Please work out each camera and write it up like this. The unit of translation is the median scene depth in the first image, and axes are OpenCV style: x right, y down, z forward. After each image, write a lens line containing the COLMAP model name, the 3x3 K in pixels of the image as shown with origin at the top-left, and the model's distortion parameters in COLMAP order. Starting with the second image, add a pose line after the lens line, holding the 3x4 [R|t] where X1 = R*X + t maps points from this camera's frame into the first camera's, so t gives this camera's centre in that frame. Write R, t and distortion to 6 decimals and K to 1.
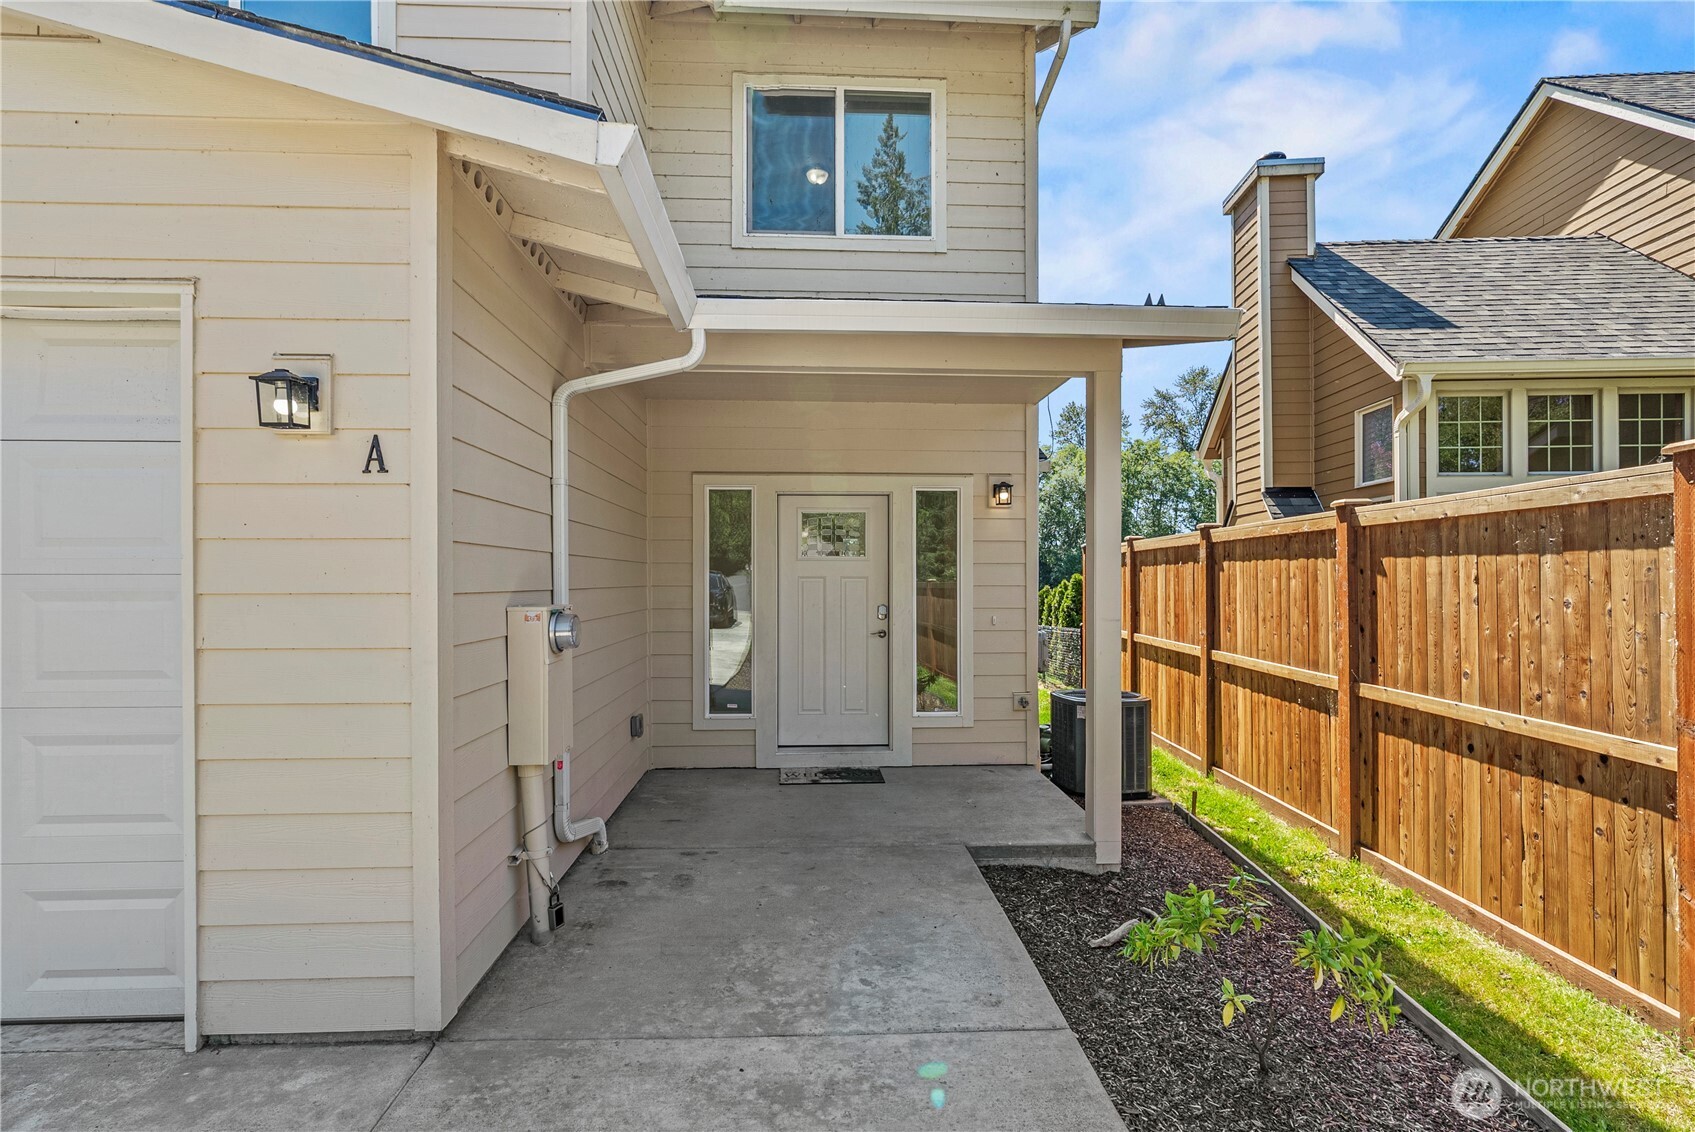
lens RADIAL K [[810.9, 0, 843.2], [0, 810.9, 580.3], [0, 0, 1]] dist [-0.005723, 0.000367]
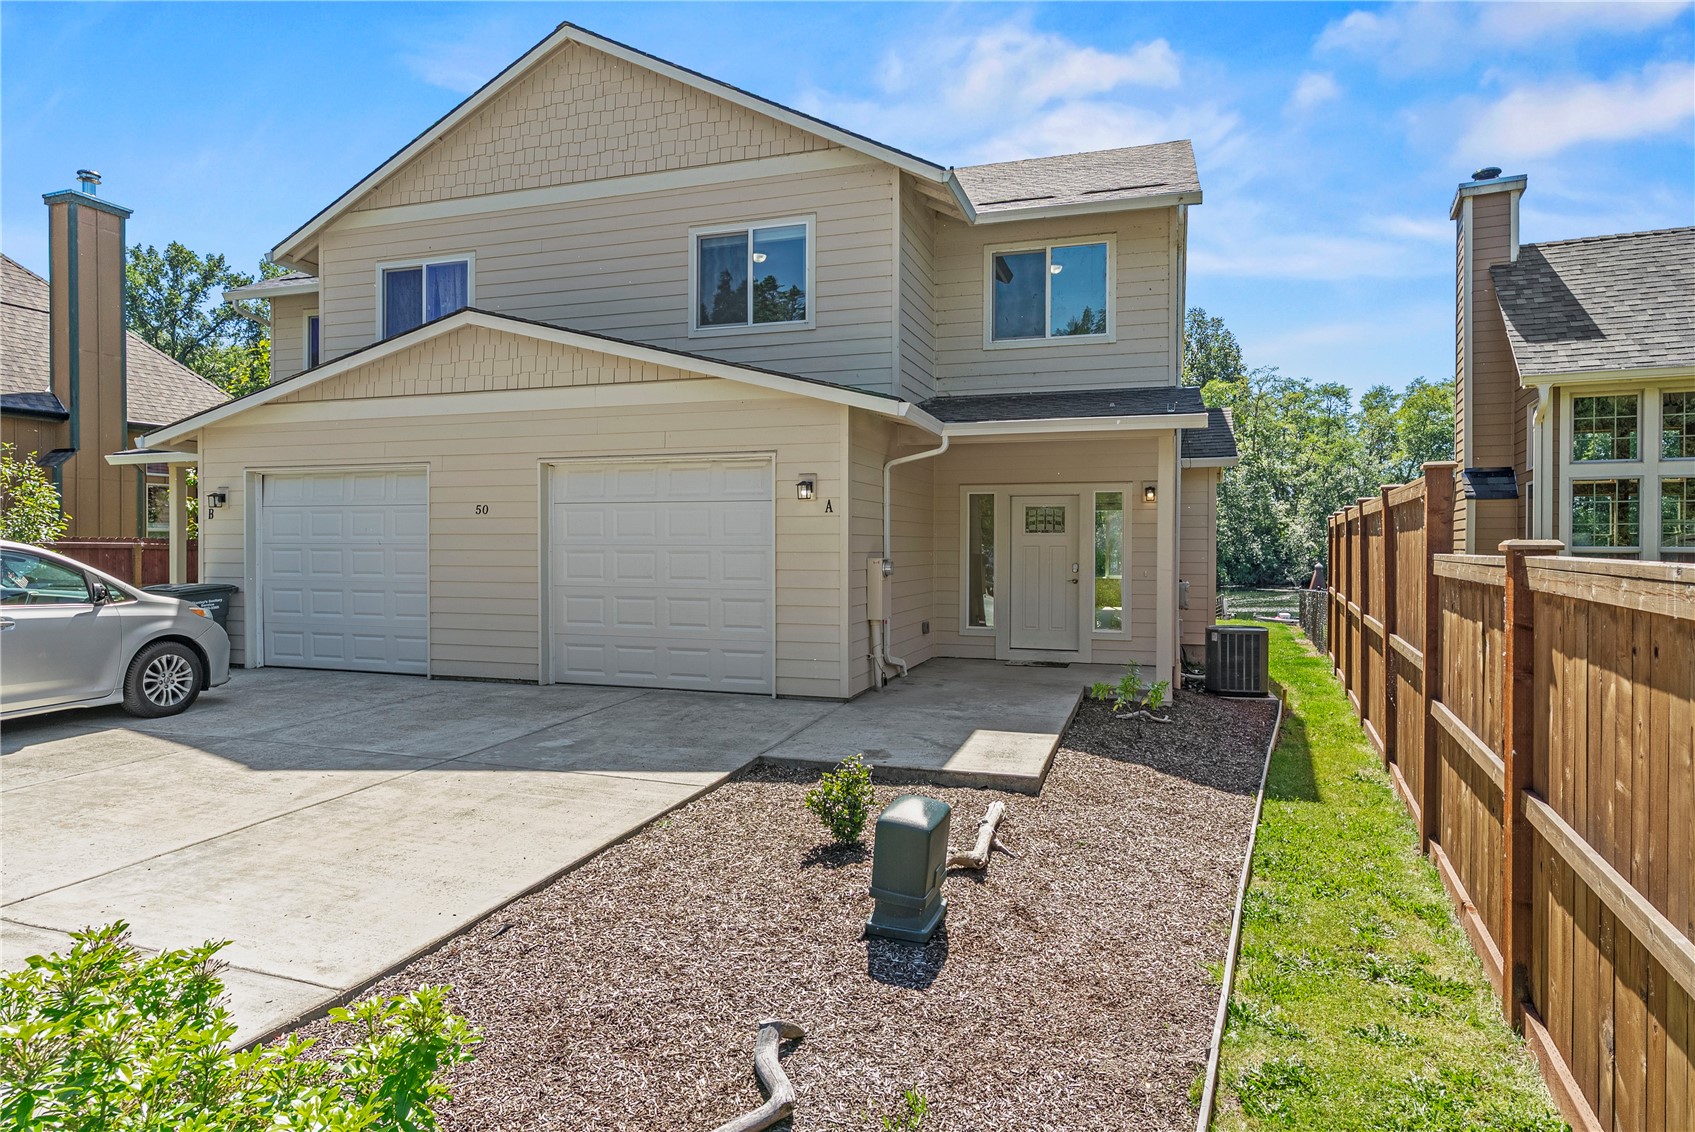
lens RADIAL K [[955.8, 0, 848.4], [0, 955.8, 560.9], [0, 0, 1]] dist [-0.001761, 0.001524]
pose [[0.931026, 0.009332, -0.364833, 0.332386], [-0.003680, 0.999862, 0.016185, -0.003730], [0.364934, -0.013726, 0.930932, -0.962039]]
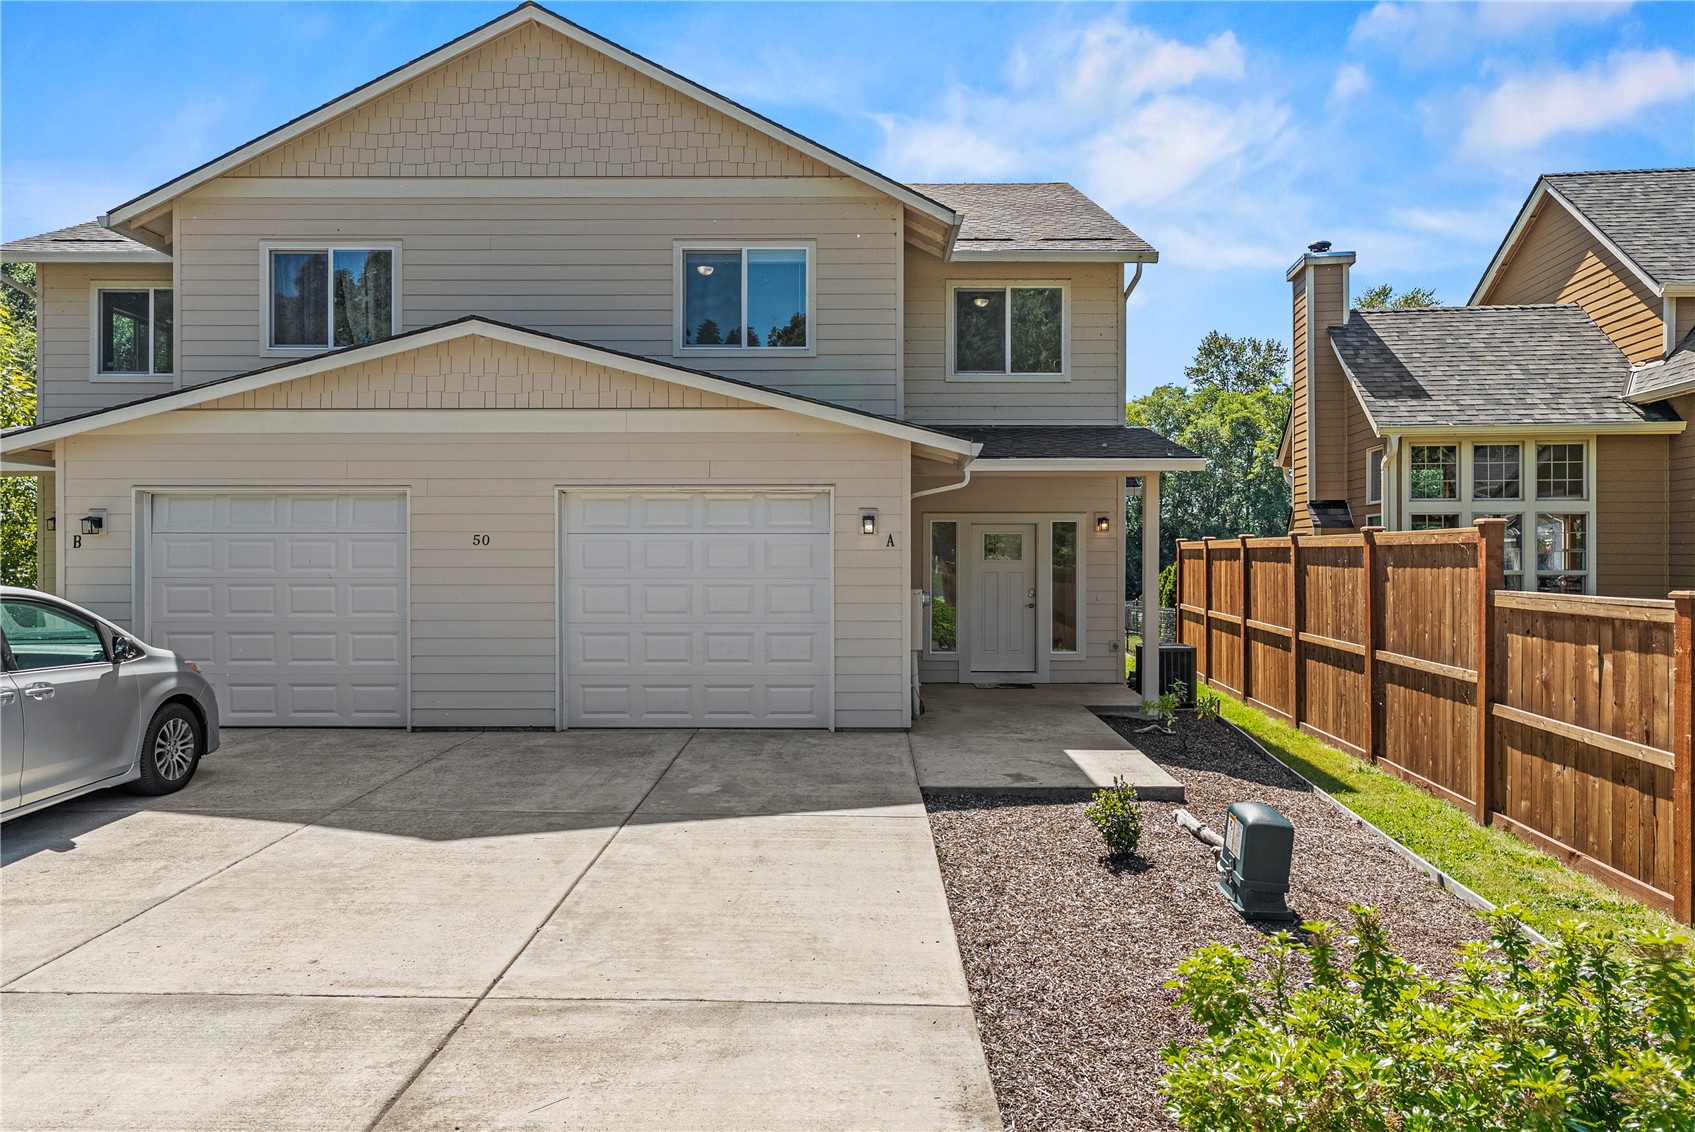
lens RADIAL K [[1051.6, 0, 847.5], [0, 1051.6, 566.0], [0, 0, 1]] dist [-0.001719, 0.000328]
pose [[0.997965, 0.001283, -0.063751, -0.202522], [-0.000621, 0.999946, 0.010398, -0.041293], [0.063761, -0.010337, 0.997912, -1.258107]]
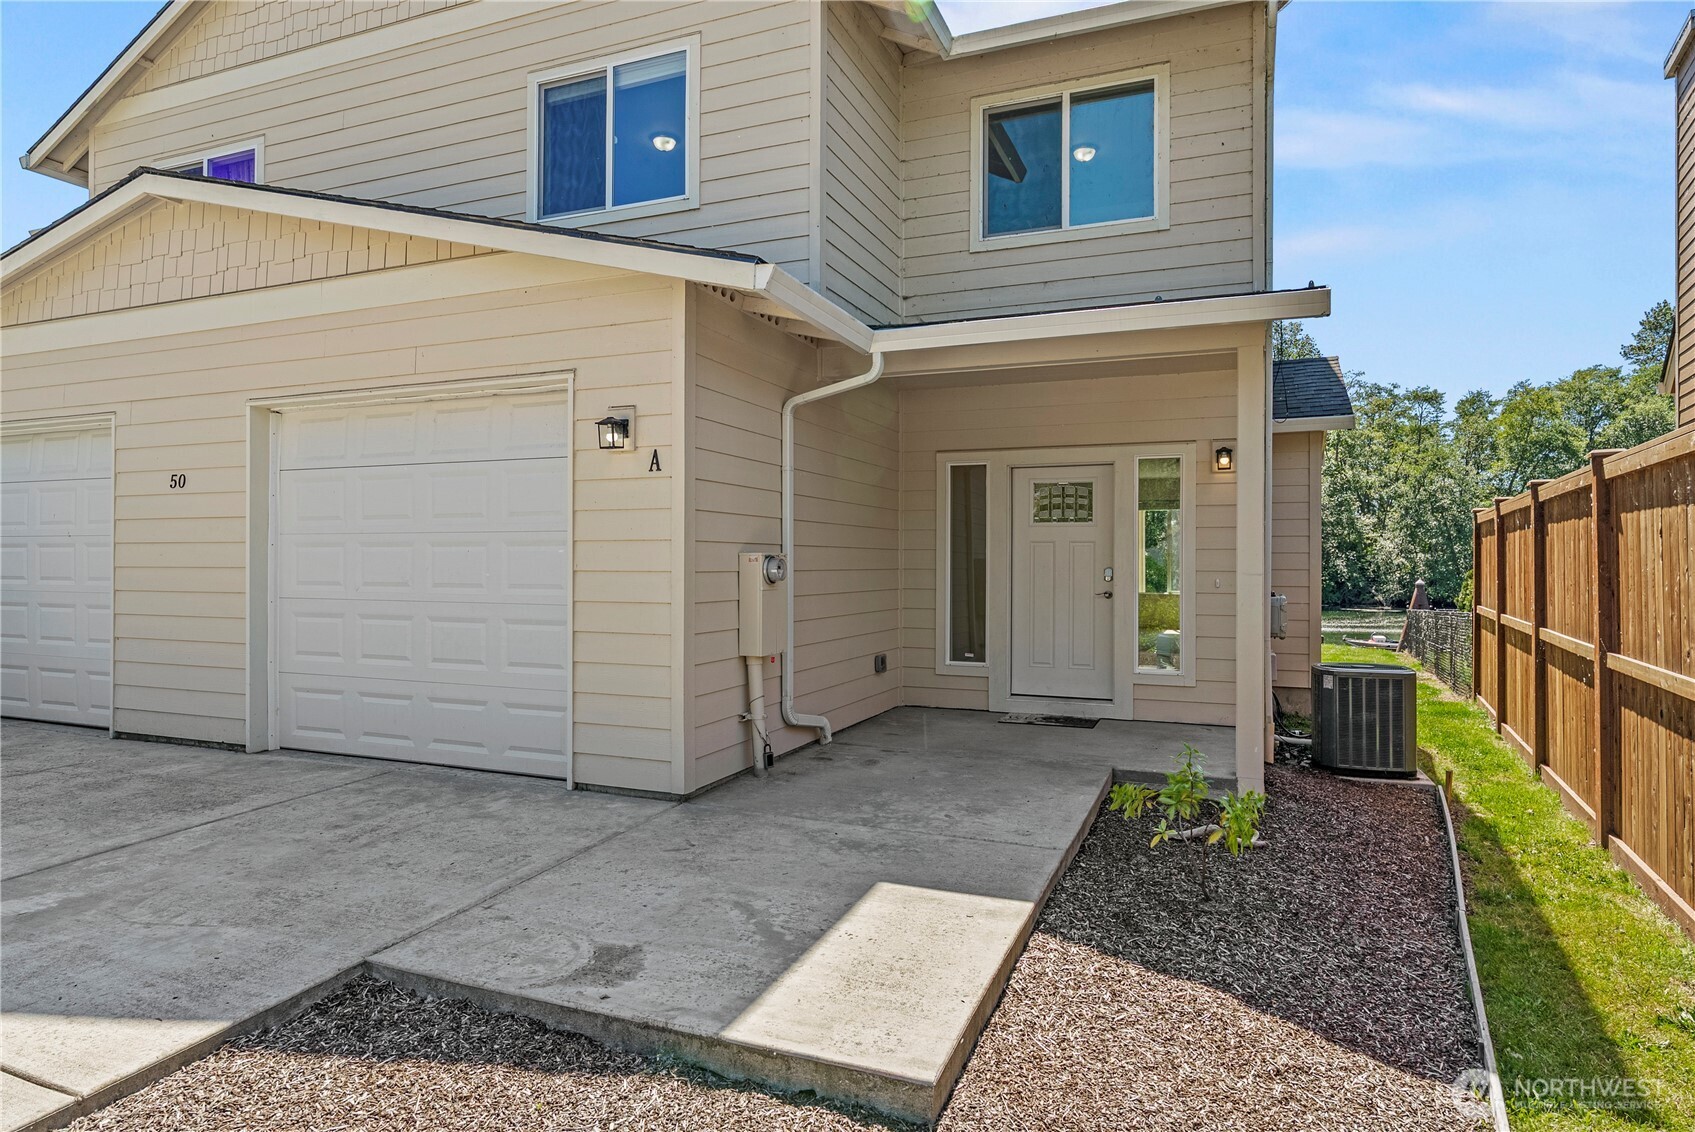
lens RADIAL K [[955.8, 0, 848.4], [0, 955.8, 560.9], [0, 0, 1]] dist [-0.001761, 0.001524]
pose [[0.903695, 0.003143, -0.428164, 0.286664], [-0.004643, 0.999986, -0.002460, 0.027063], [0.428151, 0.004211, 0.903697, -0.287592]]
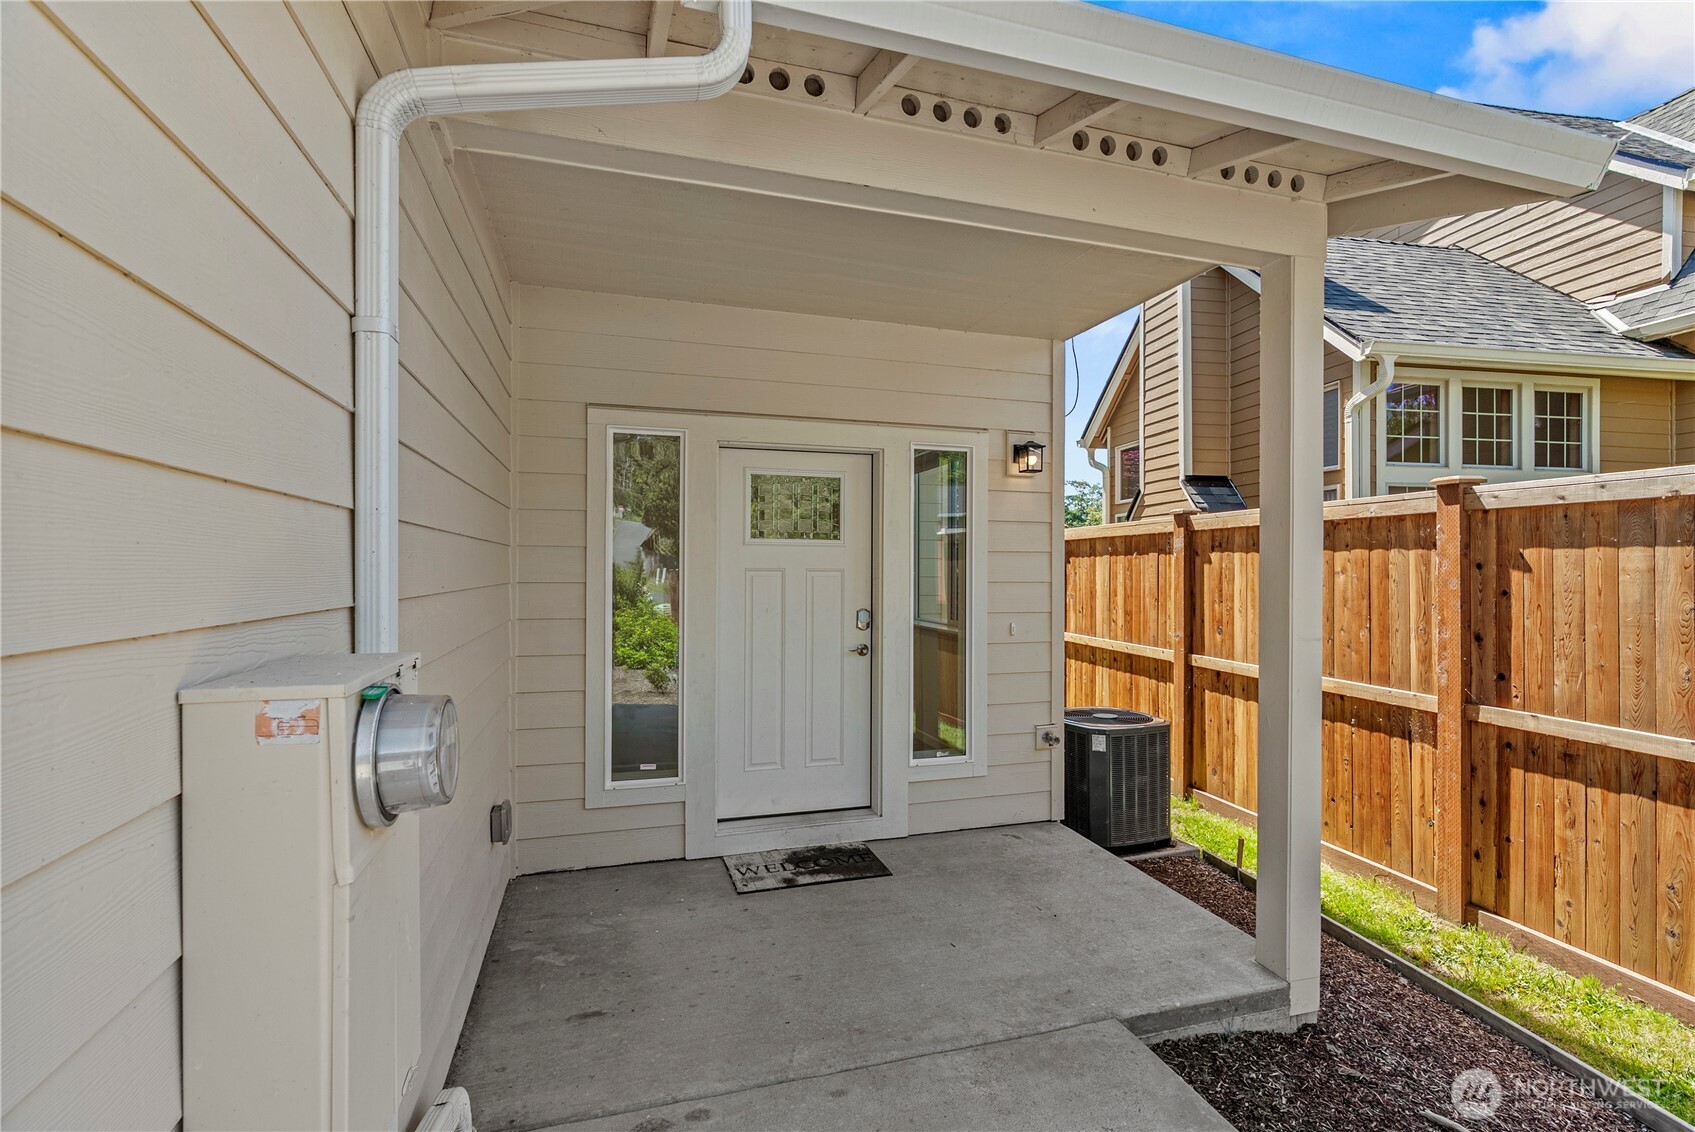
lens RADIAL K [[775.2, 0, 847.5], [0, 775.2, 566.0], [0, 0, 1]] dist [-0.005805, -0.000130]
pose [[0.969546, 0.005423, 0.244849, -0.135743], [-0.004441, 0.999980, -0.004564, -0.004210], [-0.244869, 0.003337, 0.969550, 0.359778]]
